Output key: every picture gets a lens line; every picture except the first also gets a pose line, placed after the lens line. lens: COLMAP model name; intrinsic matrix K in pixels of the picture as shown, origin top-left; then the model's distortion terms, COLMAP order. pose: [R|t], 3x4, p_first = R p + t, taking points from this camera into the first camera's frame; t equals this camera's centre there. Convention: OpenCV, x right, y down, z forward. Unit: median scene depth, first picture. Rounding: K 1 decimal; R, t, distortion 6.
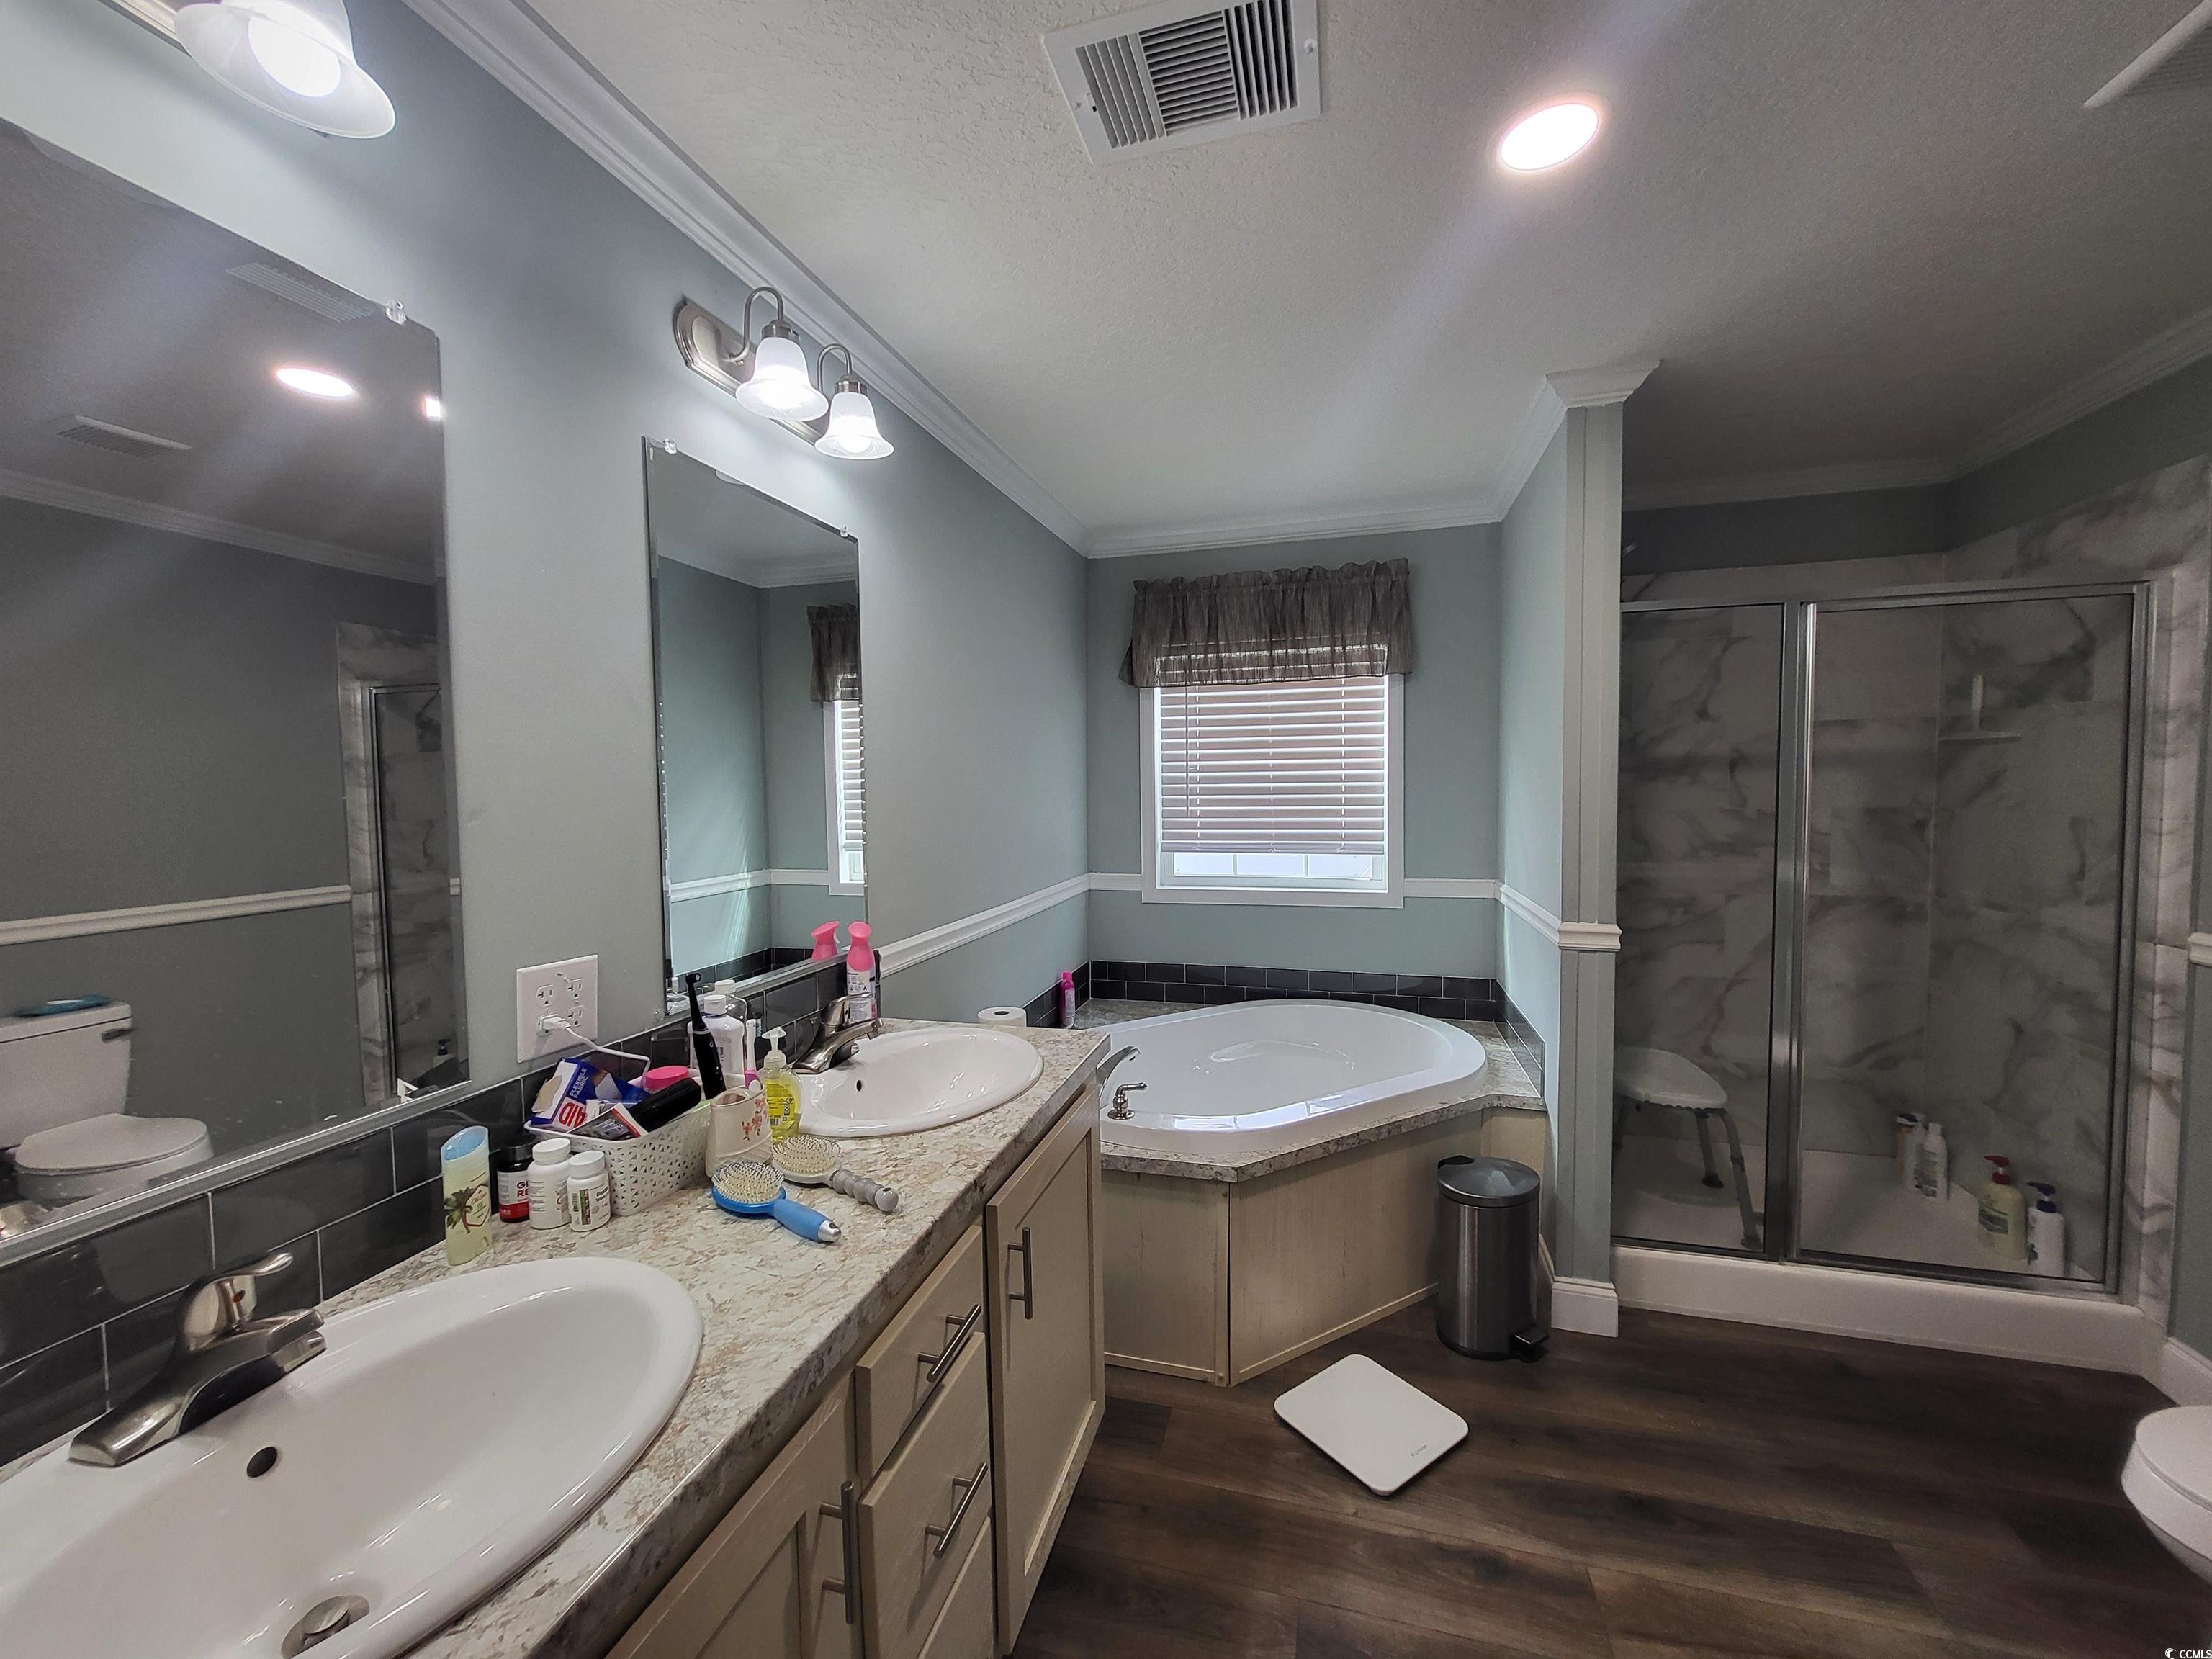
lens RADIAL K [[879.7, 0, 1063.8], [0, 879.7, 825.3], [0, 0, 1]] dist [-0.004203, -0.001115]
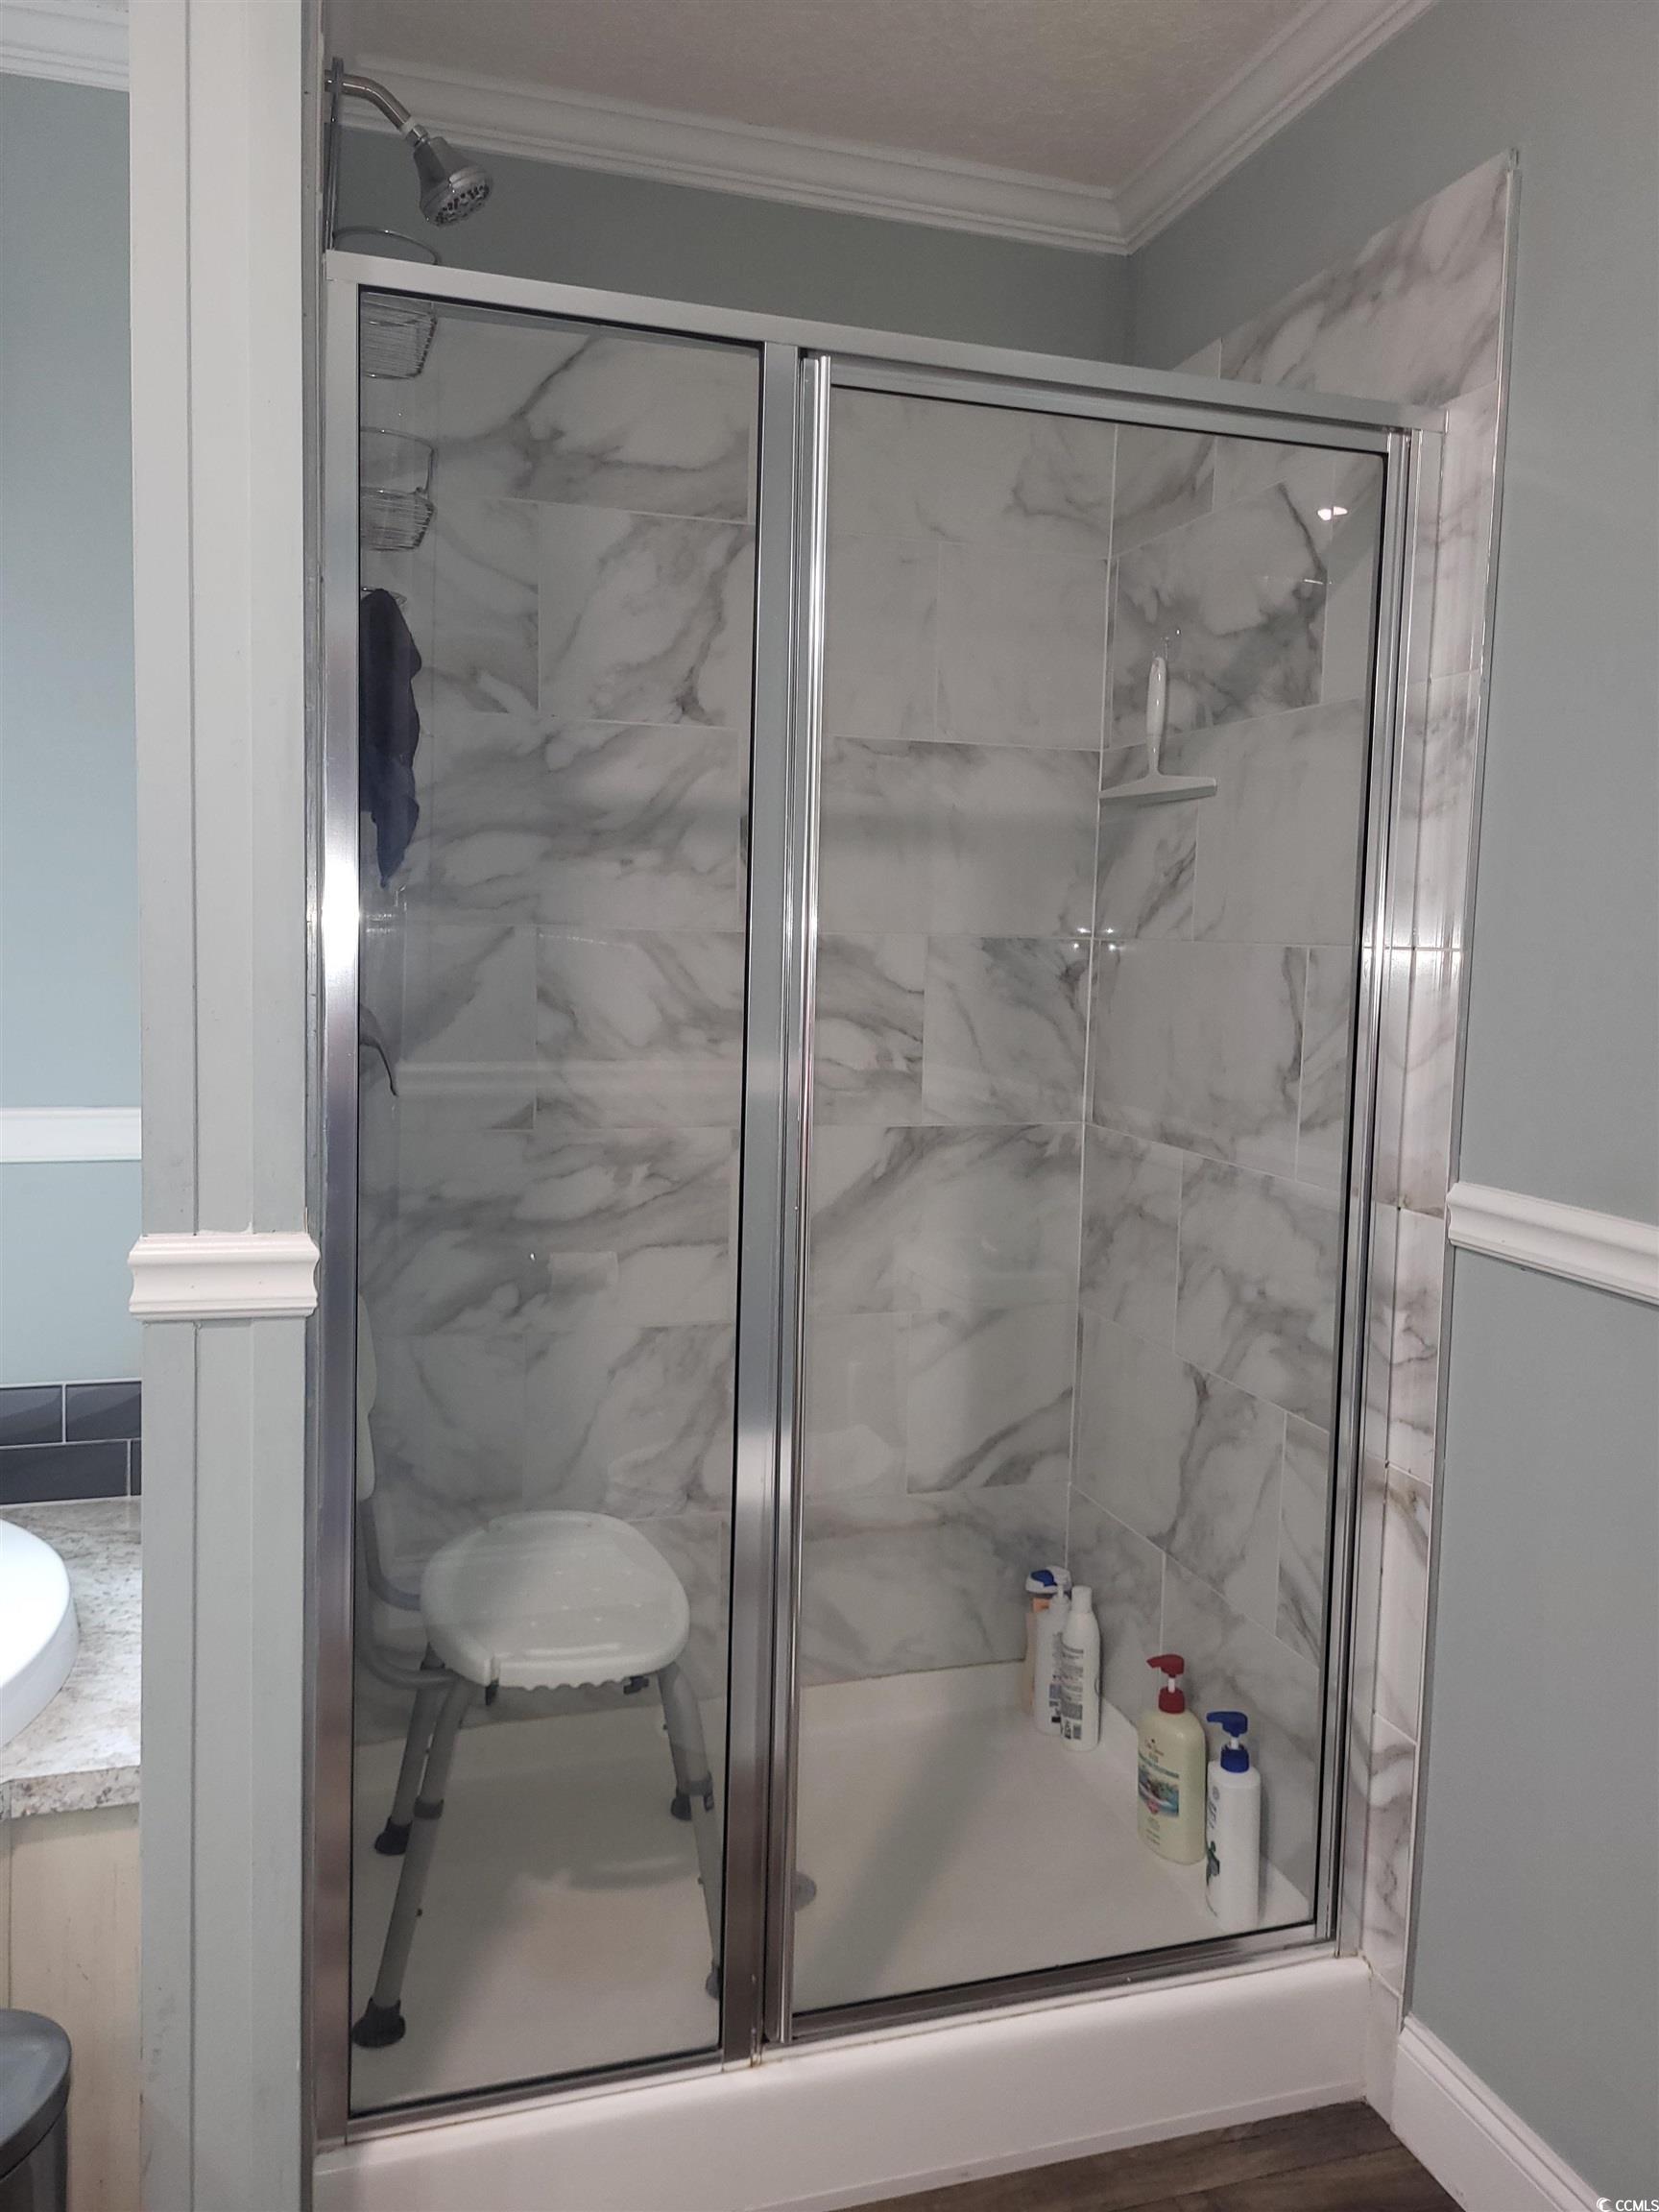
lens RADIAL K [[1709.8, 0, 836.0], [0, 1709.8, 1102.3], [0, 0, 1]] dist [0.024707, -0.015162]
pose [[0.828615, -0.019323, 0.559485, 0.406081], [-0.008007, 0.998893, 0.046358, 0.031970], [-0.559761, -0.042893, 0.827543, 0.342148]]
